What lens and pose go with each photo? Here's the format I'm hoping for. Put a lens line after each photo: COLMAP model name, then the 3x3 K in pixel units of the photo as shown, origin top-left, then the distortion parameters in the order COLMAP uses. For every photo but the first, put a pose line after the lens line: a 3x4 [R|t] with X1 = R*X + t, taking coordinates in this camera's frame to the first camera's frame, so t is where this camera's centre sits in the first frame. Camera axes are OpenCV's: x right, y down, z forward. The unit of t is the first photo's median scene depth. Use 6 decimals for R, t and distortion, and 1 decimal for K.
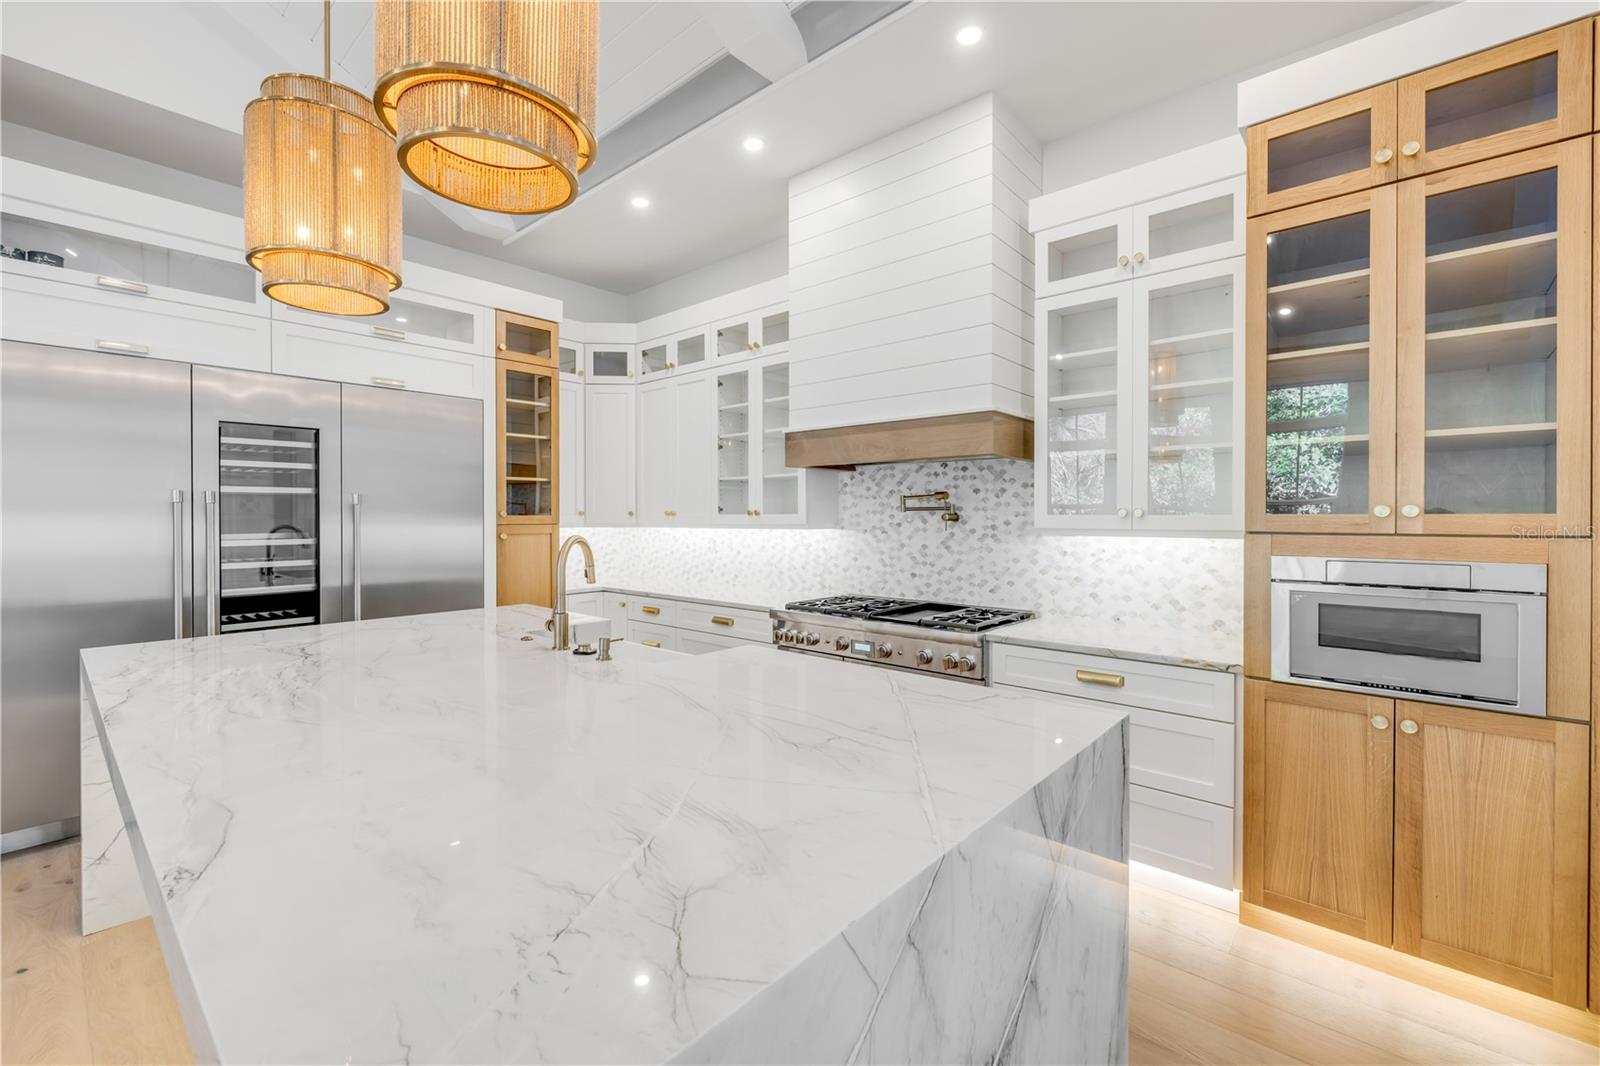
lens RADIAL K [[672.0, 0, 793.4], [0, 672.0, 518.3], [0, 0, 1]] dist [-0.000784, -0.000601]
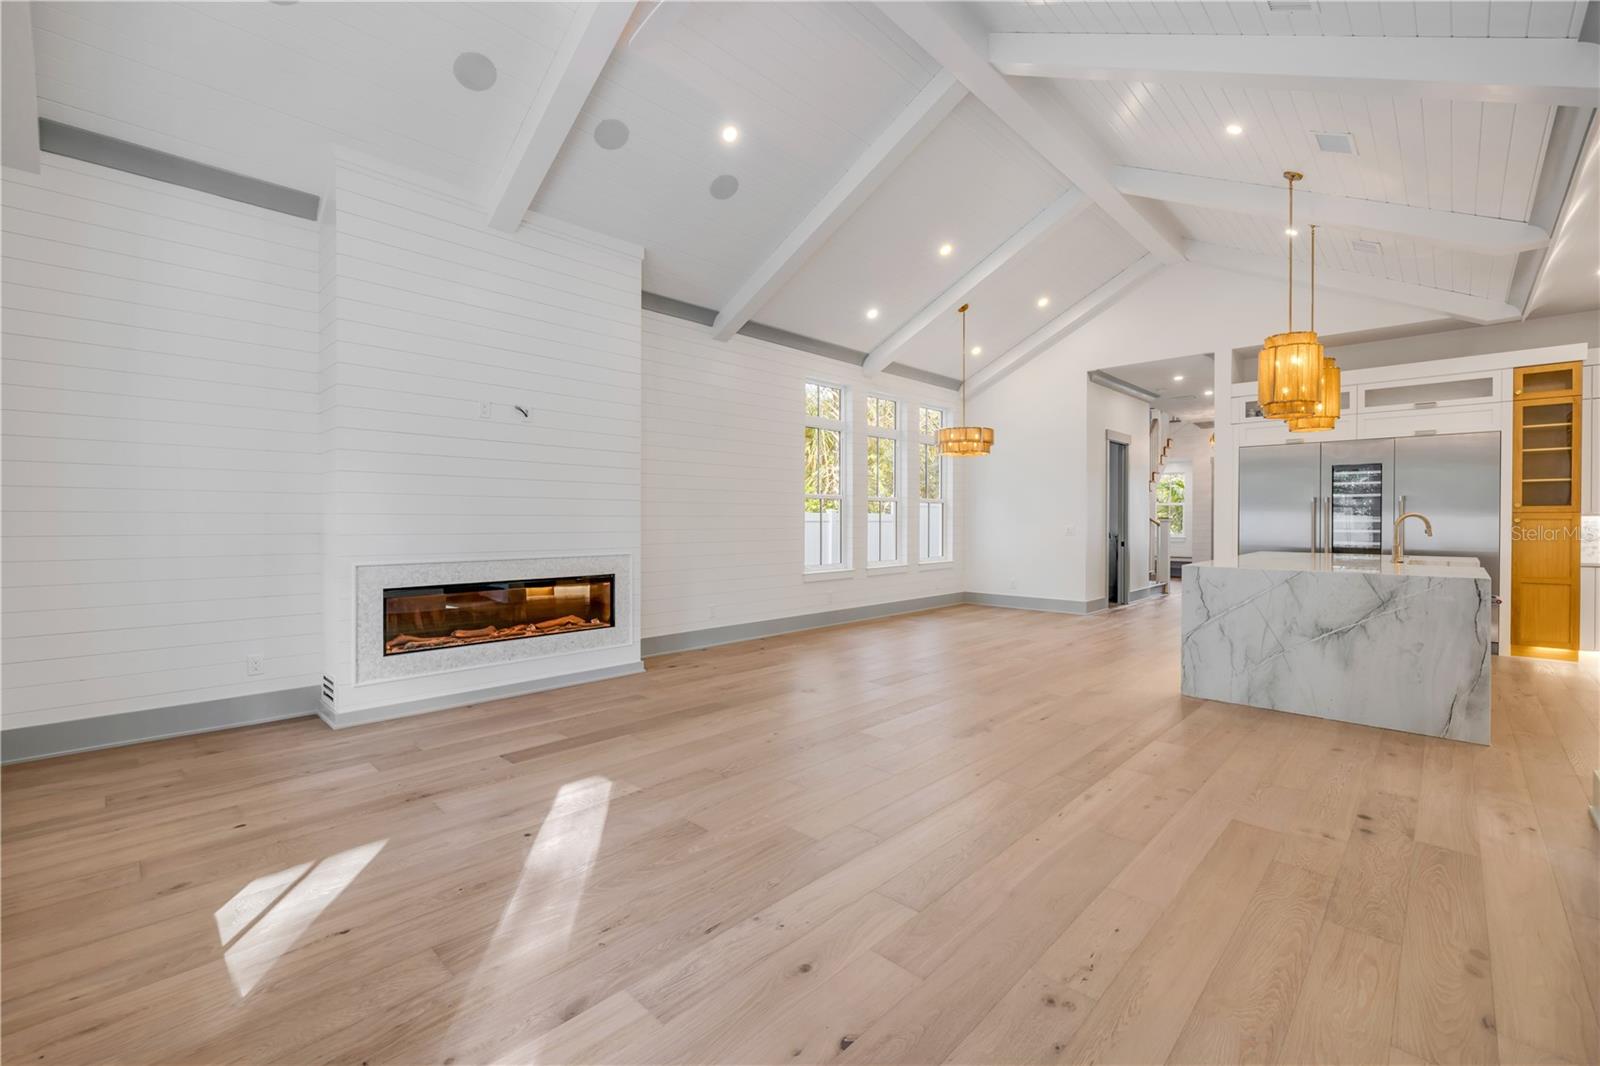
lens RADIAL K [[683.6, 0, 796.6], [0, 683.6, 528.9], [0, 0, 1]] dist [-0.001518, -0.000076]
pose [[-0.042383, 0.015796, -0.998977, 1.315997], [-0.005619, 0.999855, 0.016048, 0.035566], [0.999086, 0.006294, -0.042288, -0.605475]]
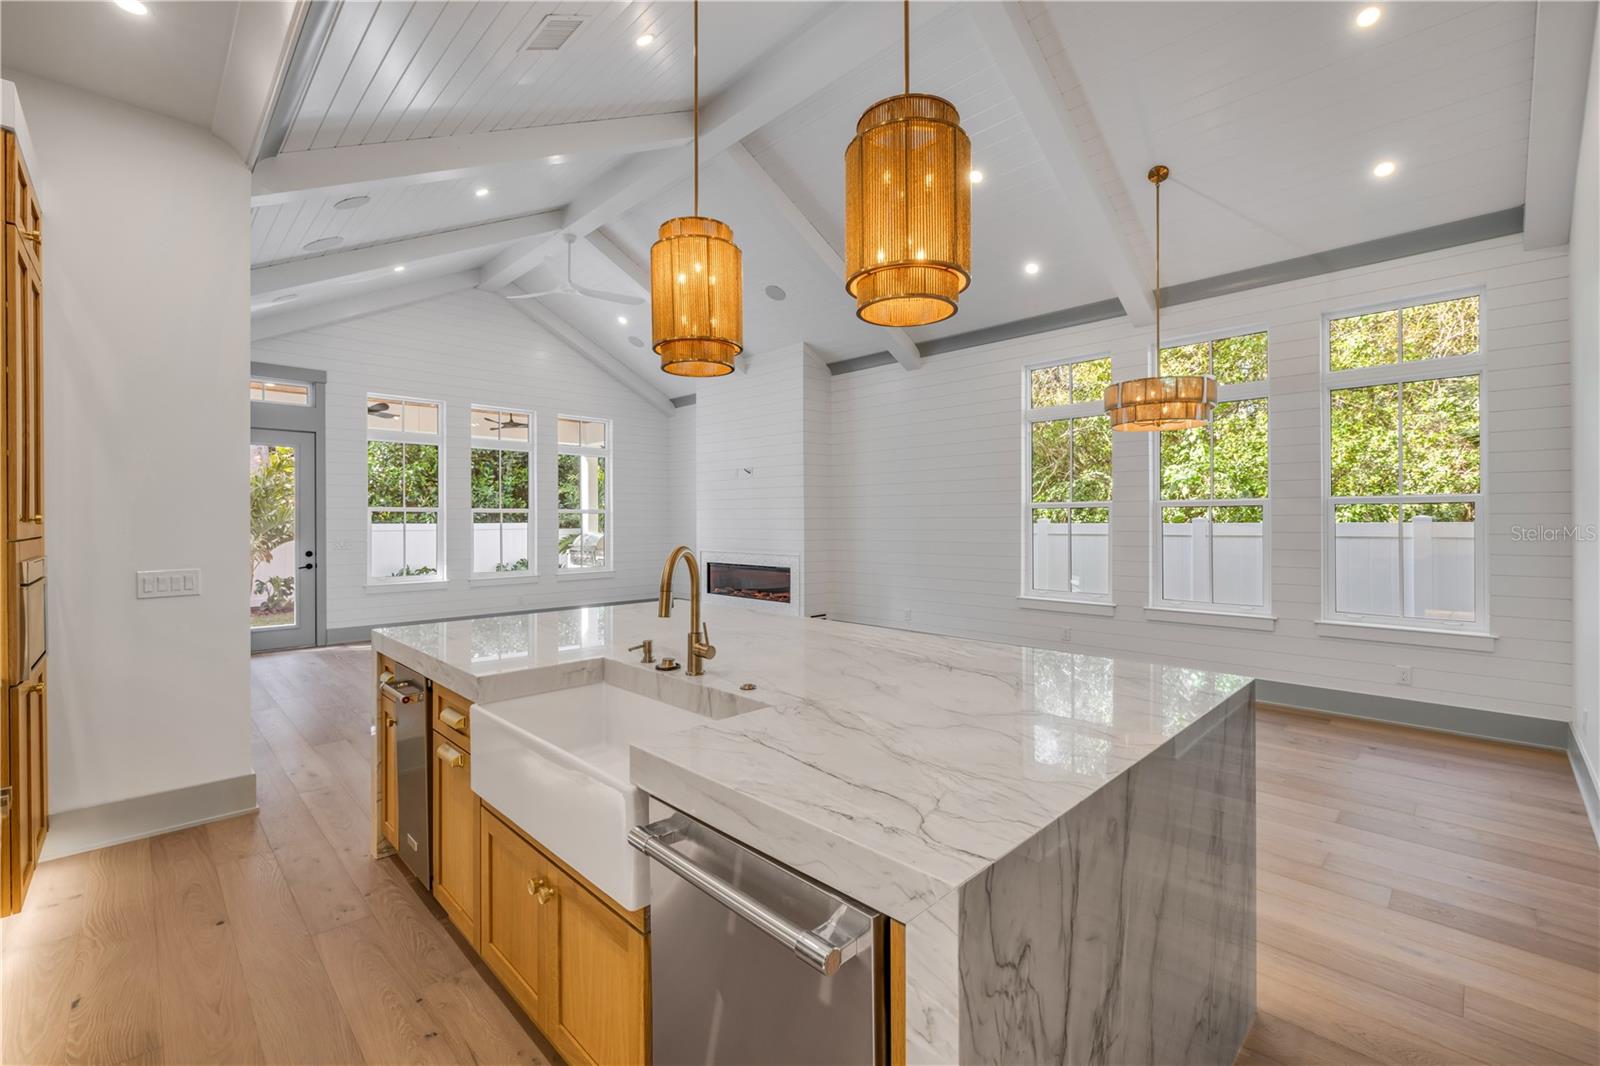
lens RADIAL K [[674.3, 0, 793.6], [0, 674.3, 523.7], [0, 0, 1]] dist [-0.001904, 0.000092]
pose [[-0.997258, 0.003197, 0.073938, -0.329216], [0.003744, 0.999967, 0.007263, -0.002134], [-0.073912, 0.007519, -0.997236, 1.164974]]
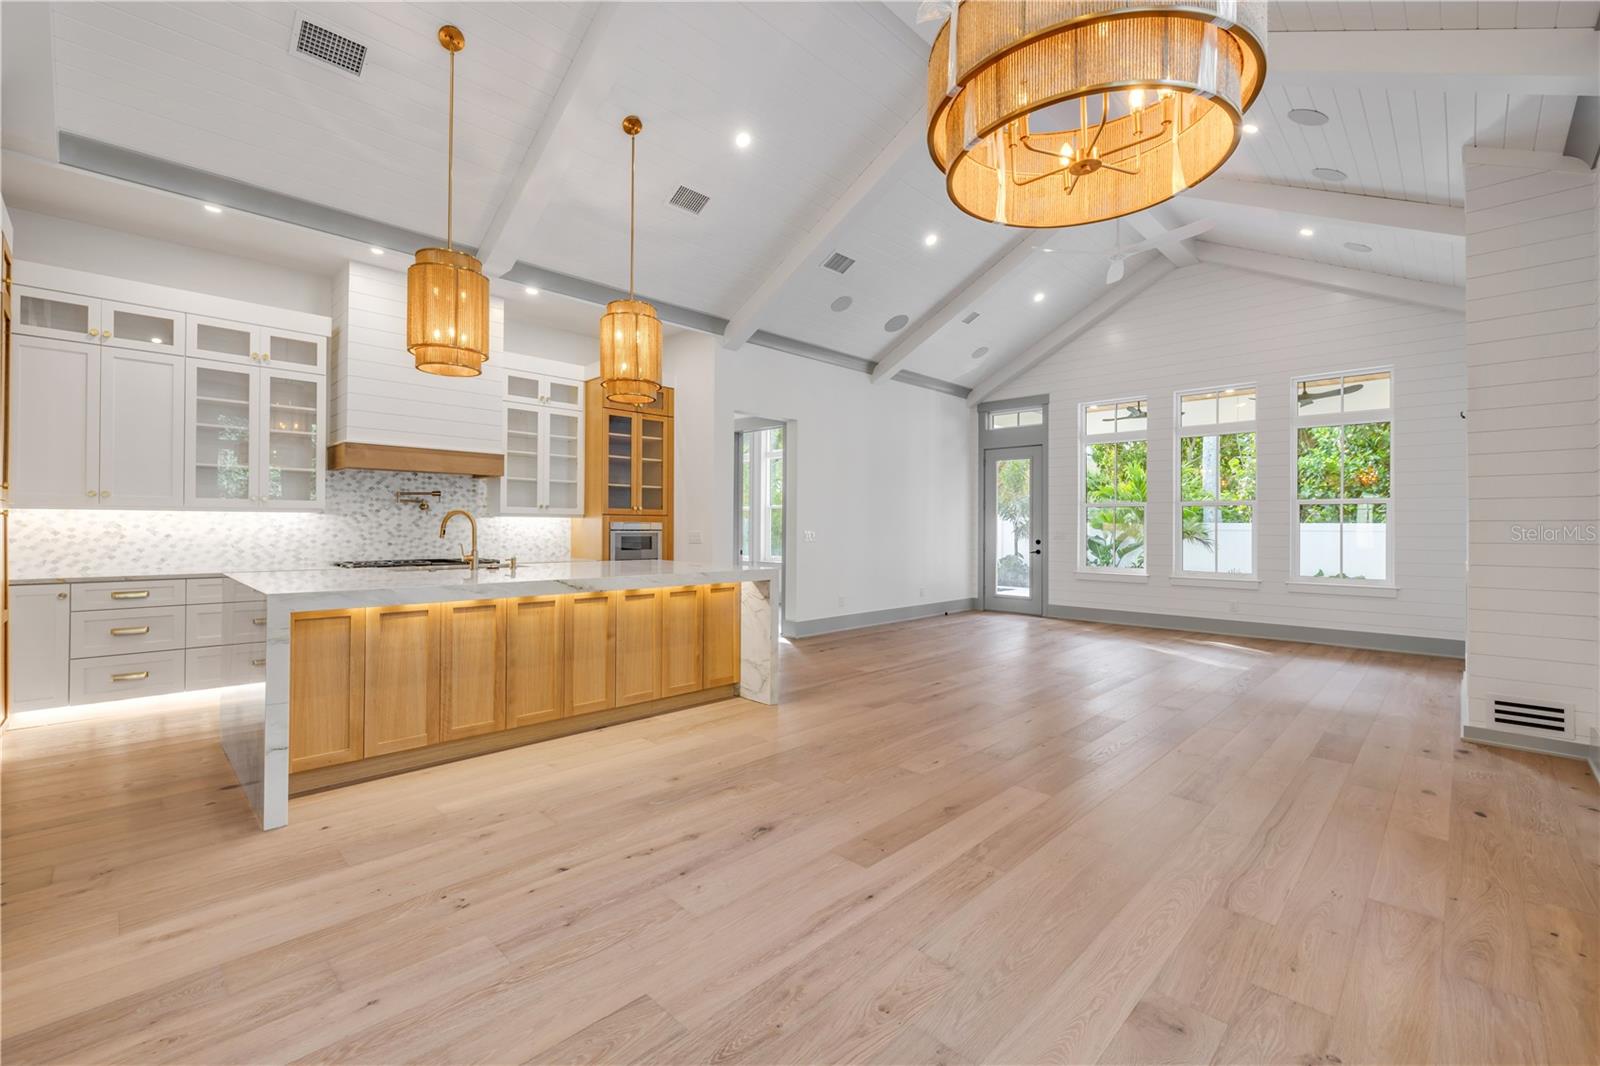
lens RADIAL K [[674.3, 0, 793.6], [0, 674.3, 523.7], [0, 0, 1]] dist [-0.001904, 0.000092]
pose [[0.059809, 0.006438, 0.998189, -1.352507], [-0.002247, 0.999978, -0.006315, 0.048168], [-0.998207, -0.001865, 0.059822, -0.003443]]
